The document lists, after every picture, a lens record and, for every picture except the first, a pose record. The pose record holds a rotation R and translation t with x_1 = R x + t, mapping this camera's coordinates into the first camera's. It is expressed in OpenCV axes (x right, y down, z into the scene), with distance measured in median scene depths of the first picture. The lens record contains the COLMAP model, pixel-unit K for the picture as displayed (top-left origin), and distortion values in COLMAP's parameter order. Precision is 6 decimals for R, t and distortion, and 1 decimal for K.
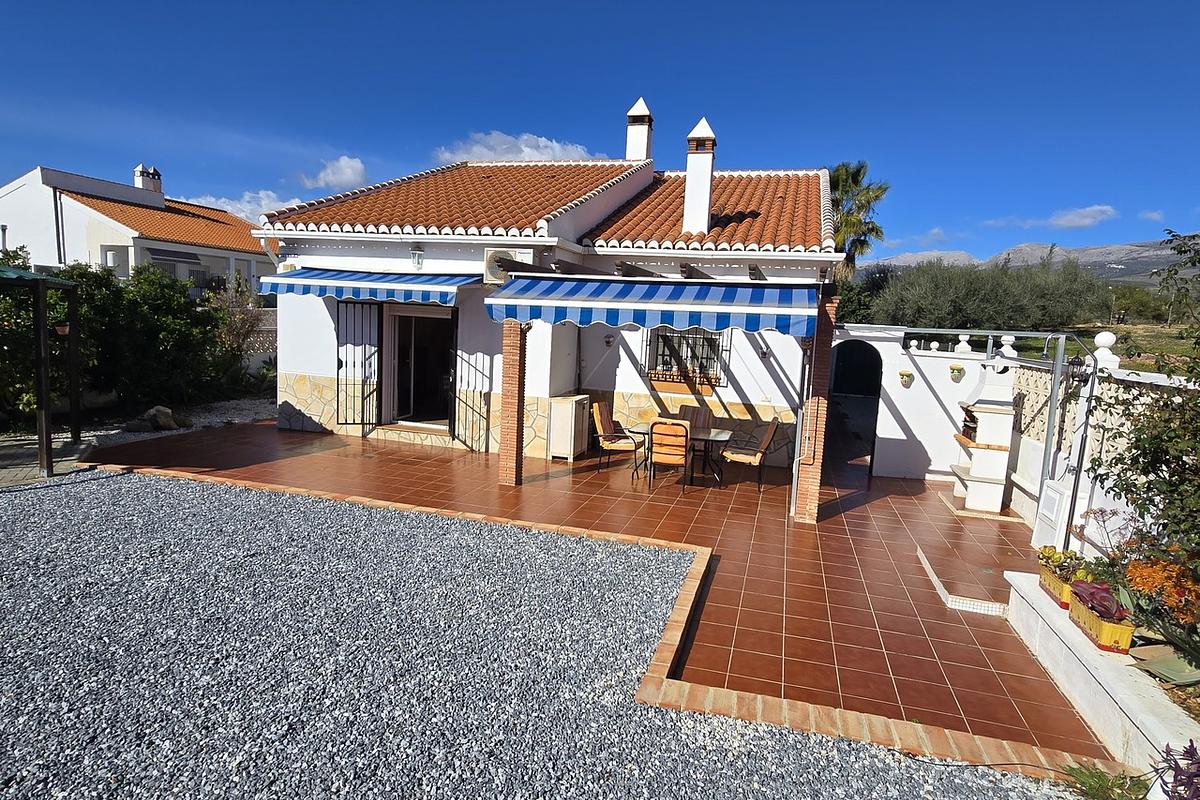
lens RADIAL K [[616.2, 0, 607.6], [0, 616.2, 394.1], [0, 0, 1]] dist [0.000041, 0.000490]
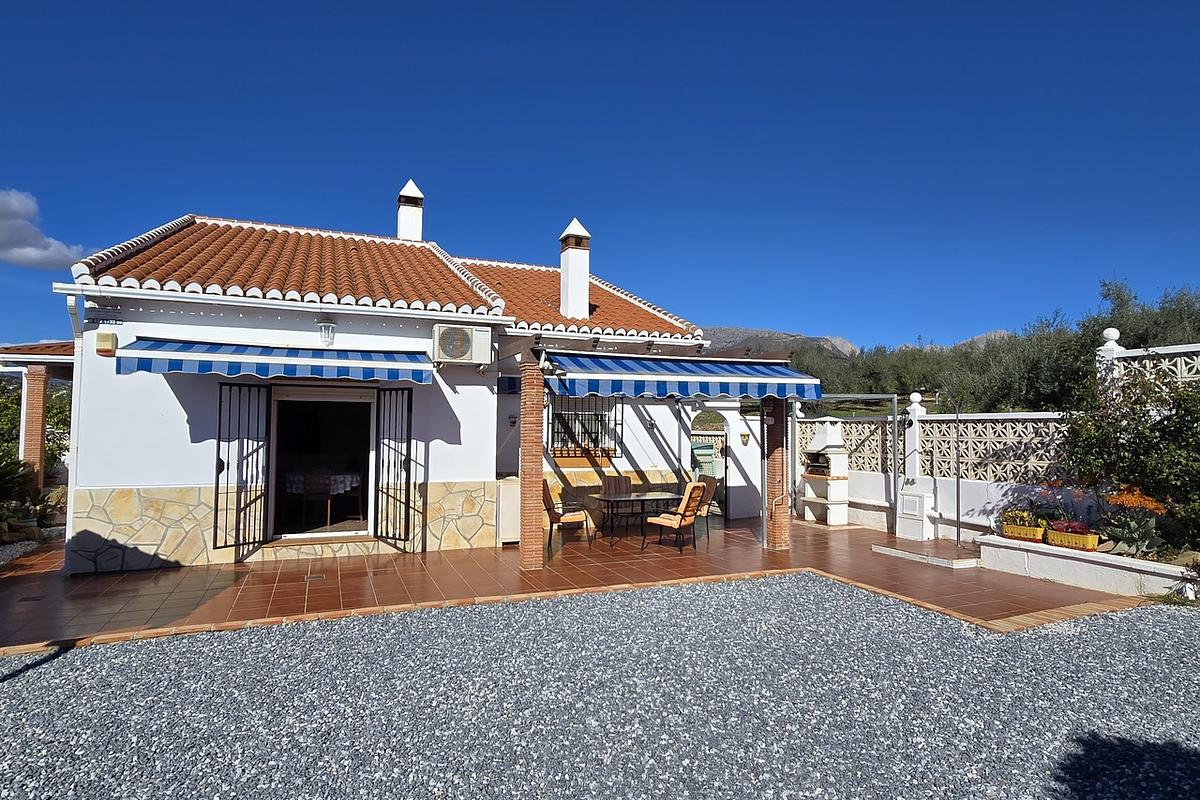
lens RADIAL K [[655.5, 0, 599.0], [0, 655.5, 396.8], [0, 0, 1]] dist [-0.000239, 0.000104]
pose [[0.798118, -0.021533, 0.602116, -0.548100], [0.106711, 0.988614, -0.106093, 0.001619], [-0.592975, 0.148927, 0.791329, 0.084444]]
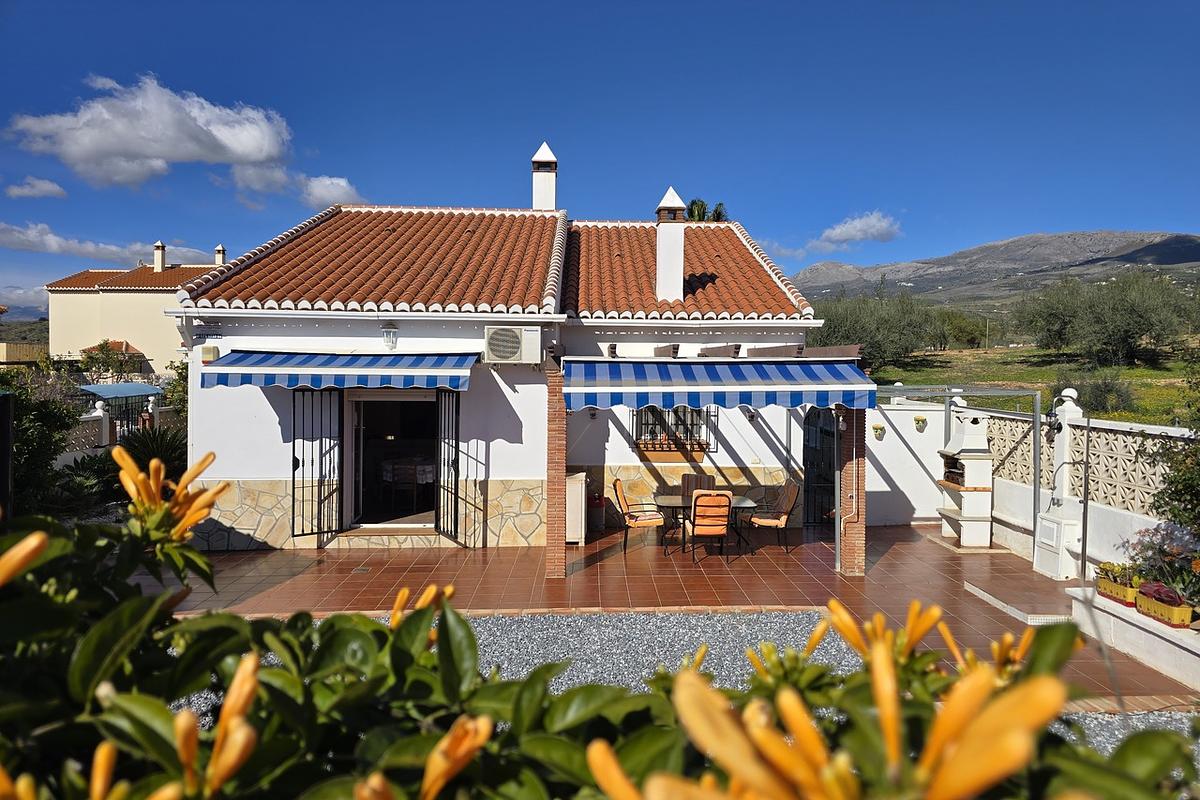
lens RADIAL K [[758.9, 0, 618.3], [0, 758.9, 380.1], [0, 0, 1]] dist [0.083085, -0.080674]
pose [[0.952171, -0.053695, 0.300809, -0.327593], [0.082133, 0.993184, -0.082696, -0.039501], [-0.294319, 0.103448, 0.950092, -0.136413]]
